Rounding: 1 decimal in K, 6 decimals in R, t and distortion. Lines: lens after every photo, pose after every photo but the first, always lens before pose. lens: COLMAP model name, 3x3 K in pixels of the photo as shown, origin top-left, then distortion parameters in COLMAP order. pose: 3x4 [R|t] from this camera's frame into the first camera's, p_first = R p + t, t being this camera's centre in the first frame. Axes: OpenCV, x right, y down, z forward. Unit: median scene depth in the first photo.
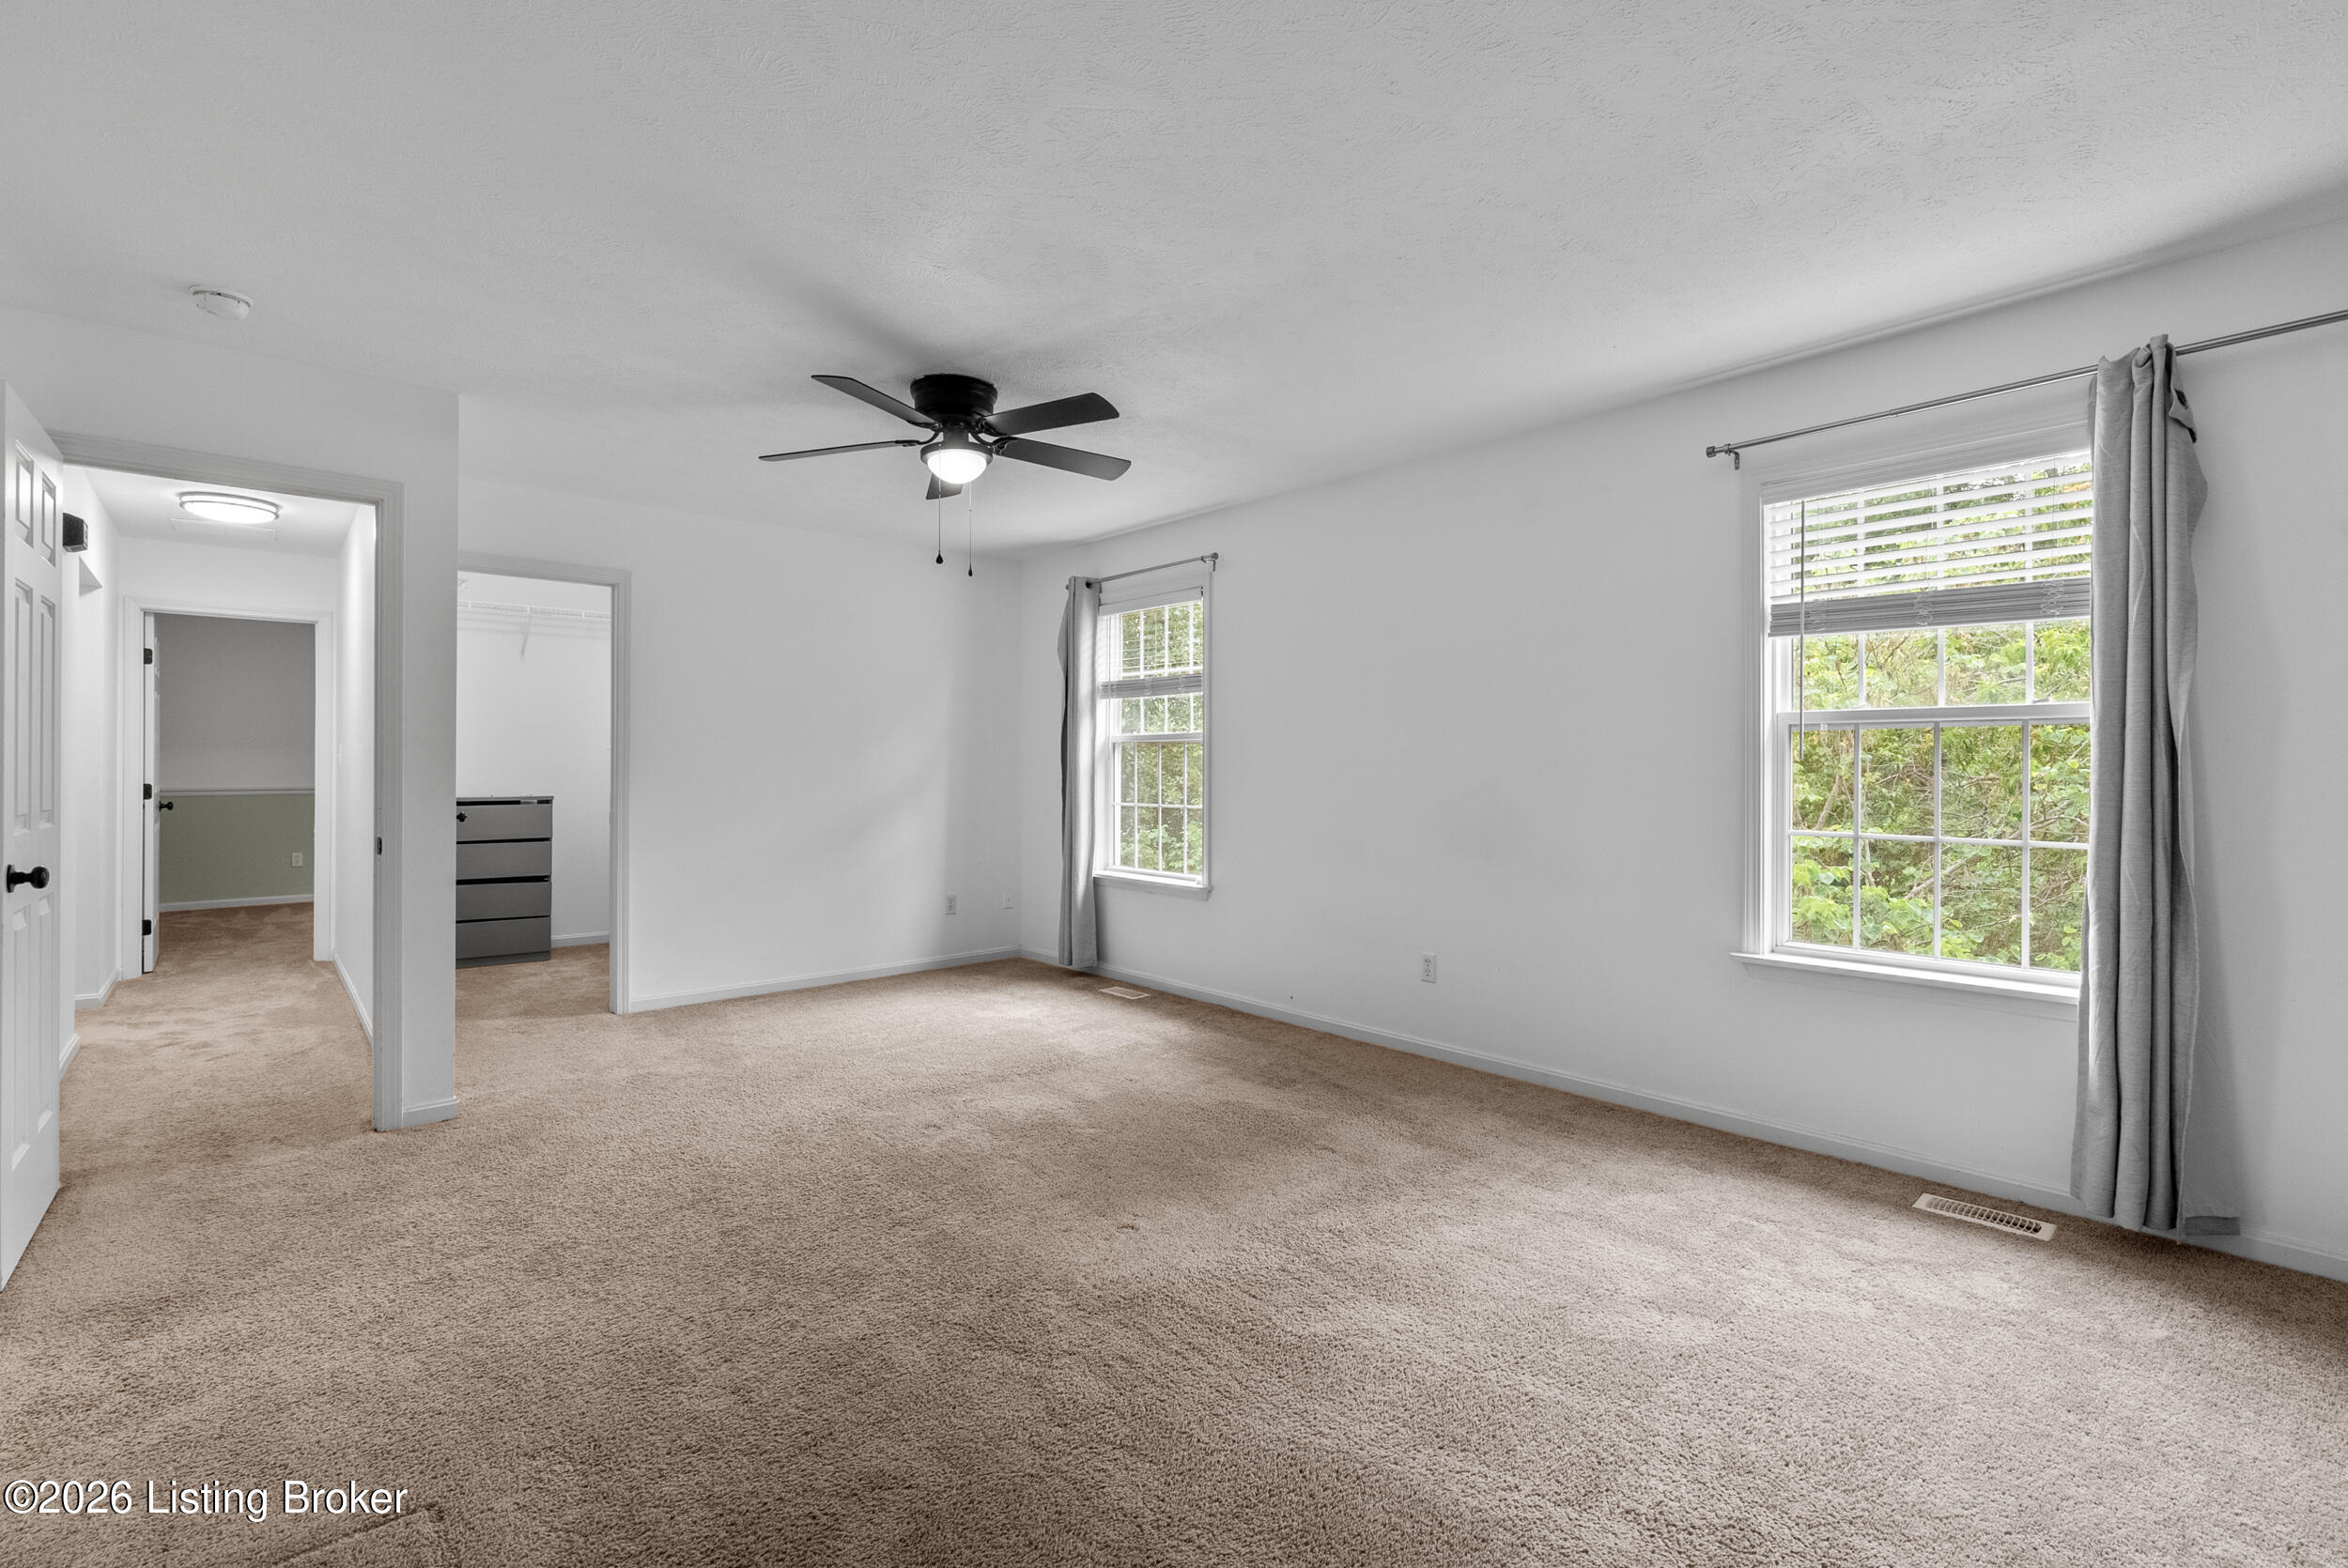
lens RADIAL K [[1058.3, 0, 1167.1], [0, 1058.3, 768.5], [0, 0, 1]] dist [-0.002629, -0.000738]
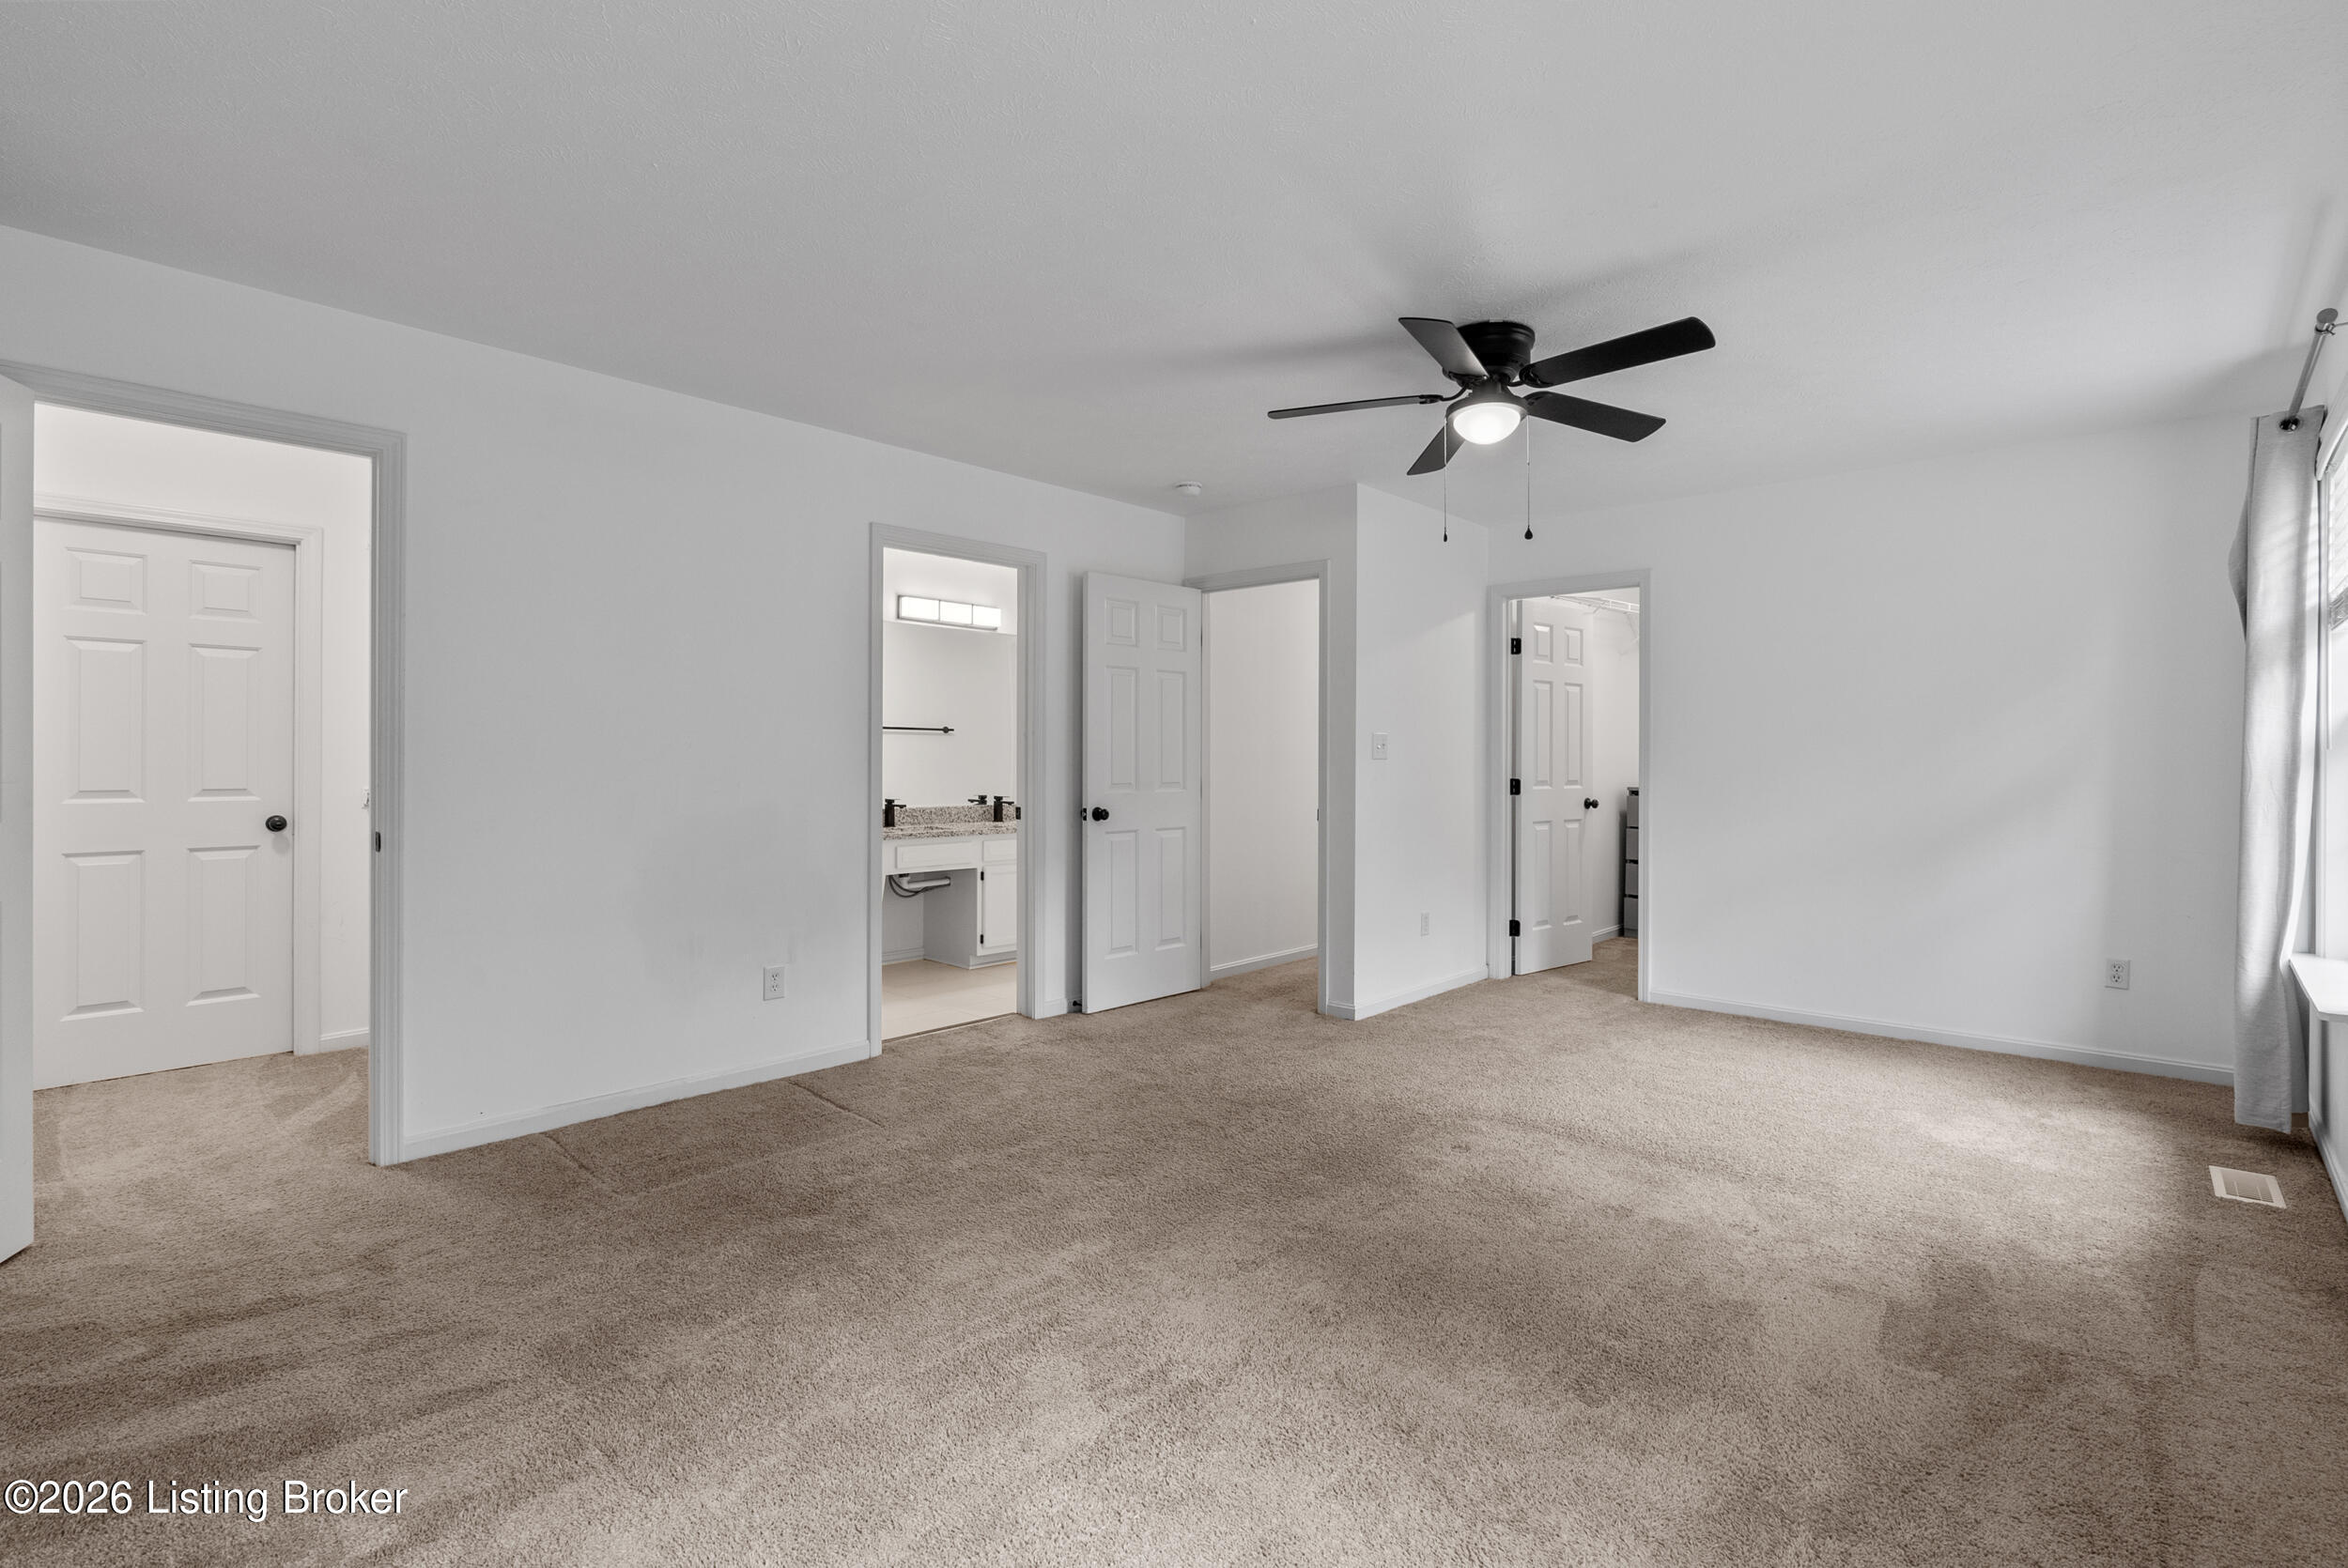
lens RADIAL K [[1058.3, 0, 1176.6], [0, 1058.3, 769.0], [0, 0, 1]] dist [-0.002629, -0.000738]
pose [[0.099243, -0.000327, -0.995063, 0.594491], [-0.001200, 0.999999, -0.000448, 0.010153], [0.995062, 0.001239, 0.099243, 0.593834]]
